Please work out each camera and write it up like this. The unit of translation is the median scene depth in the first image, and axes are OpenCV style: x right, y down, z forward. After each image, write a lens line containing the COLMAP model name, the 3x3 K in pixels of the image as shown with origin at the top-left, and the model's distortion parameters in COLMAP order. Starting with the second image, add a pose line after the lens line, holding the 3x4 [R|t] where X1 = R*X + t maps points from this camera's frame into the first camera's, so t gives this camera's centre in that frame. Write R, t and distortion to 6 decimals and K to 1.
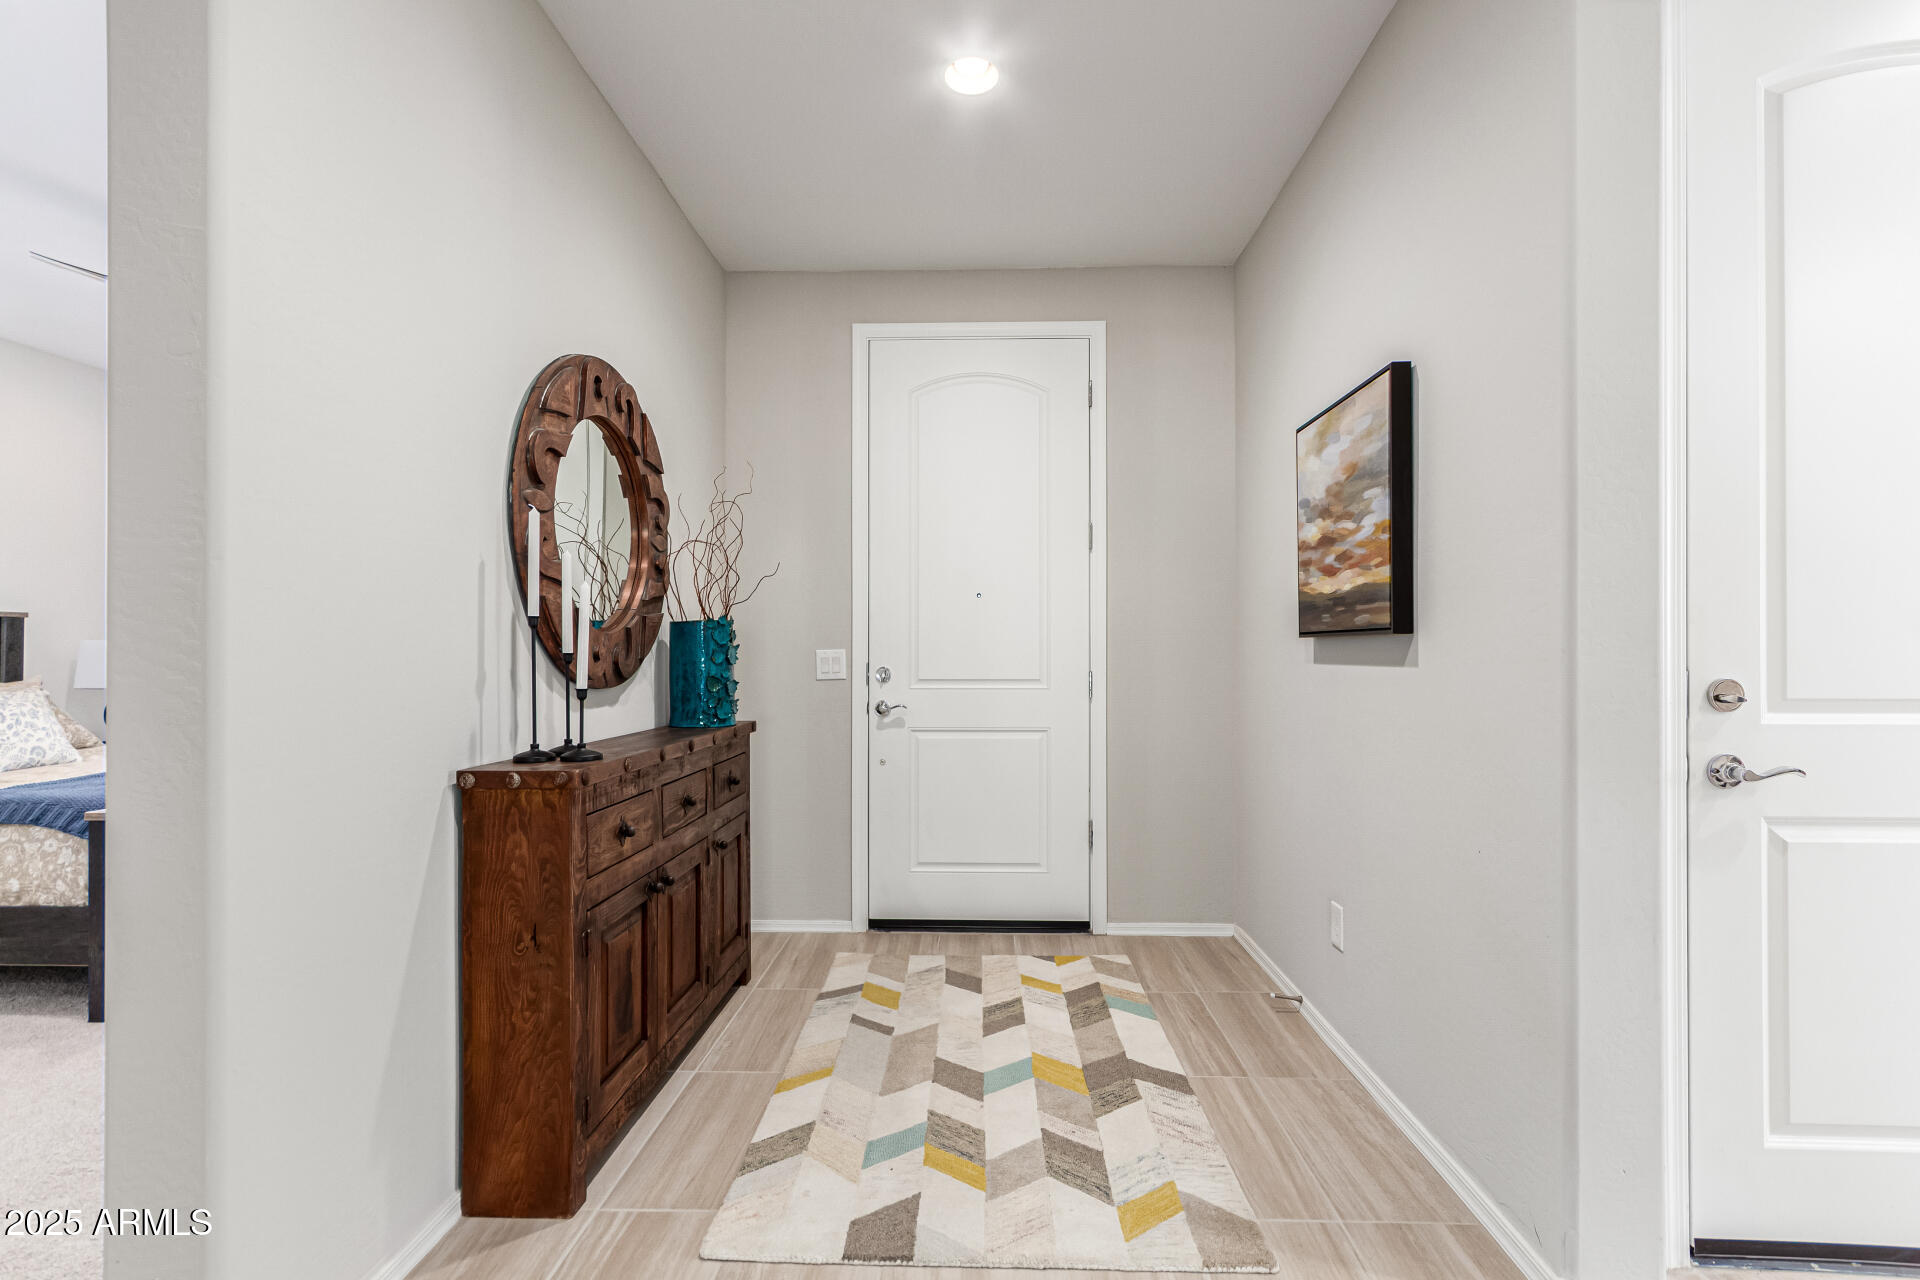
lens RADIAL K [[899.5, 0, 959.7], [0, 899.5, 641.0], [0, 0, 1]] dist [0.008033, 0.000808]
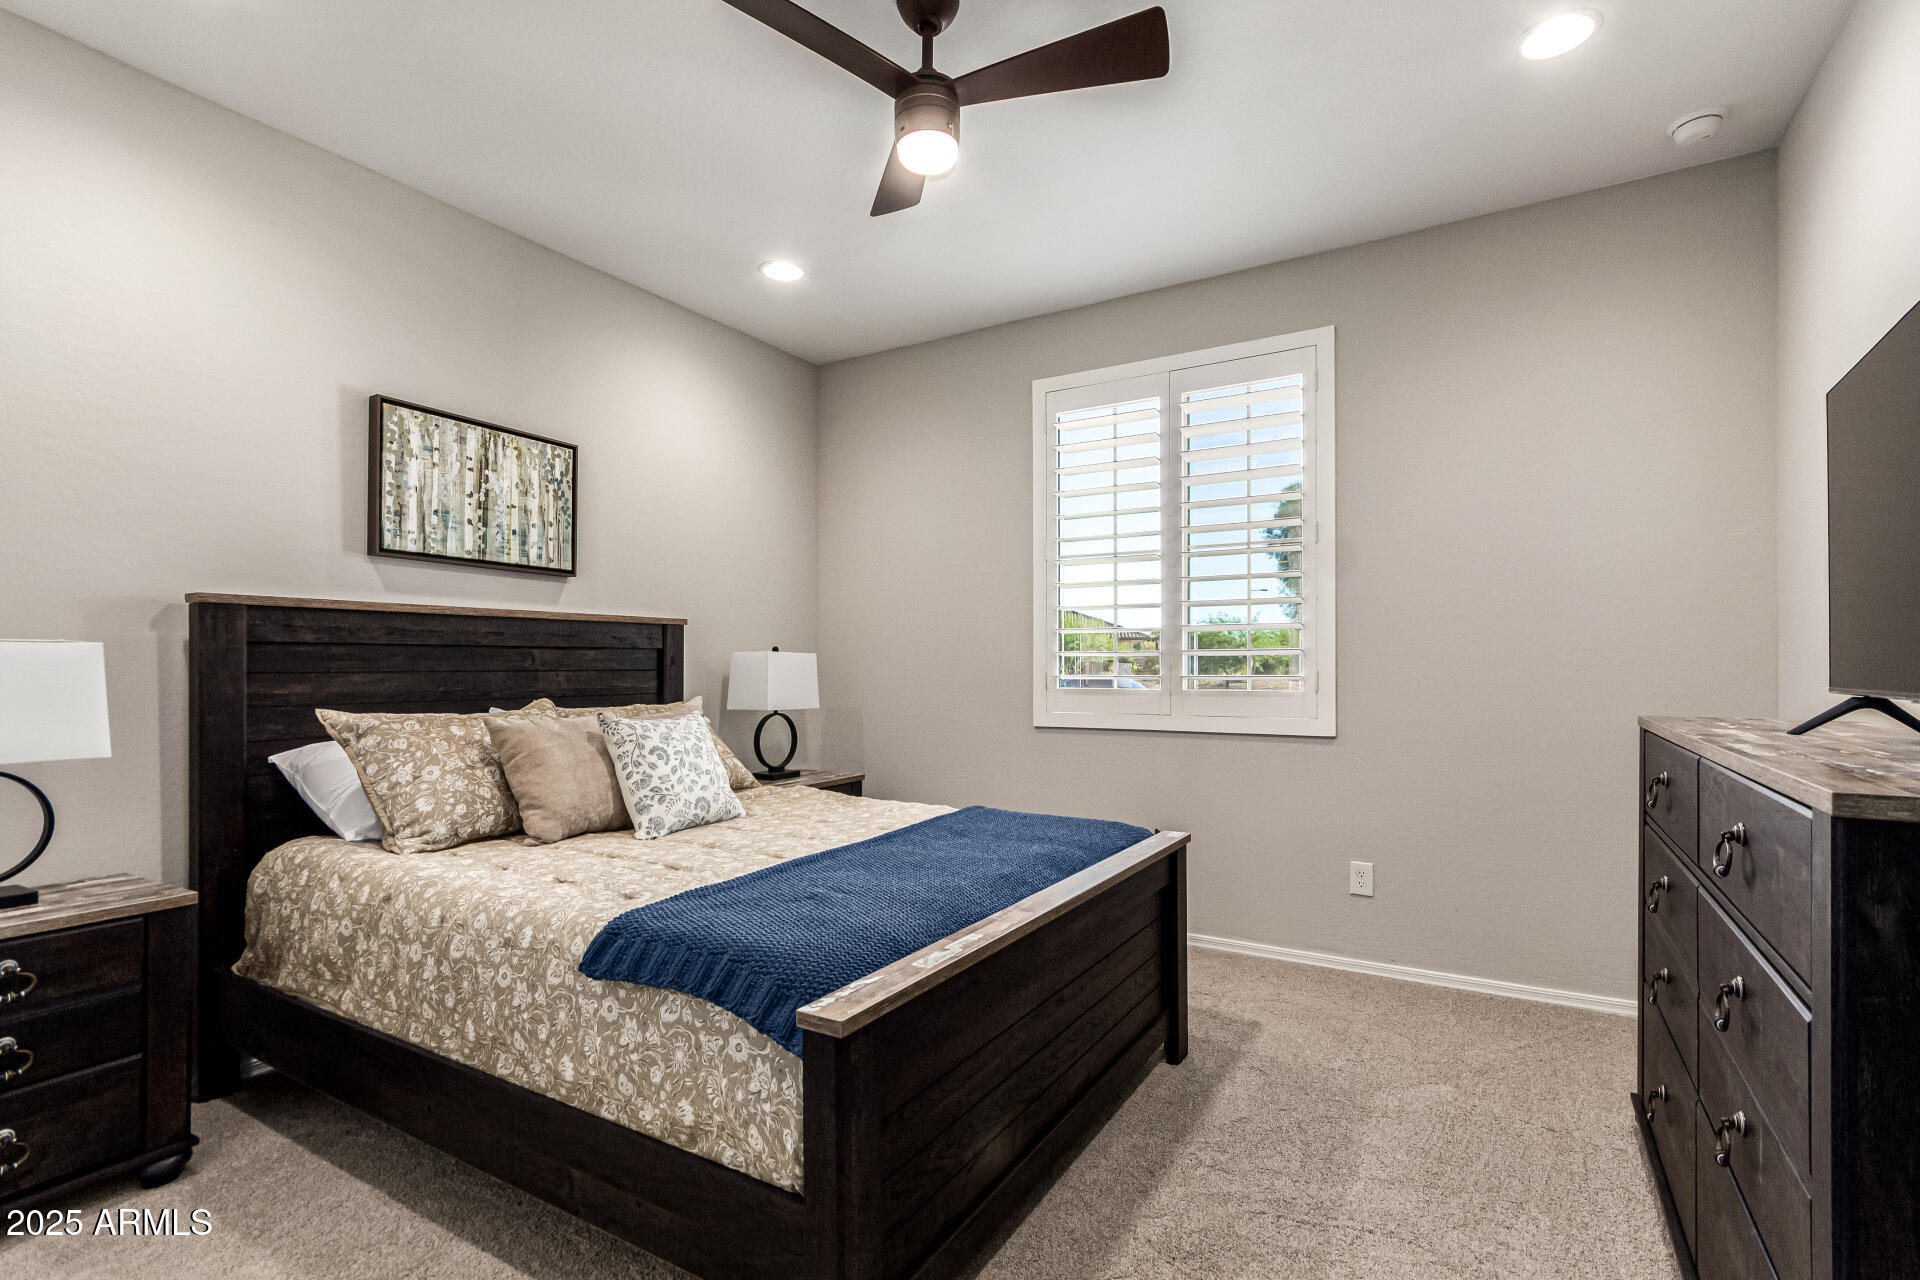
lens RADIAL K [[899.5, 0, 956.4], [0, 899.5, 660.8], [0, 0, 1]] dist [0.008033, 0.000808]
pose [[0.878351, -0.005460, -0.477986, -0.655979], [0.007613, 0.999968, 0.002567, 0.011348], [0.477956, -0.005894, 0.878364, 0.621301]]
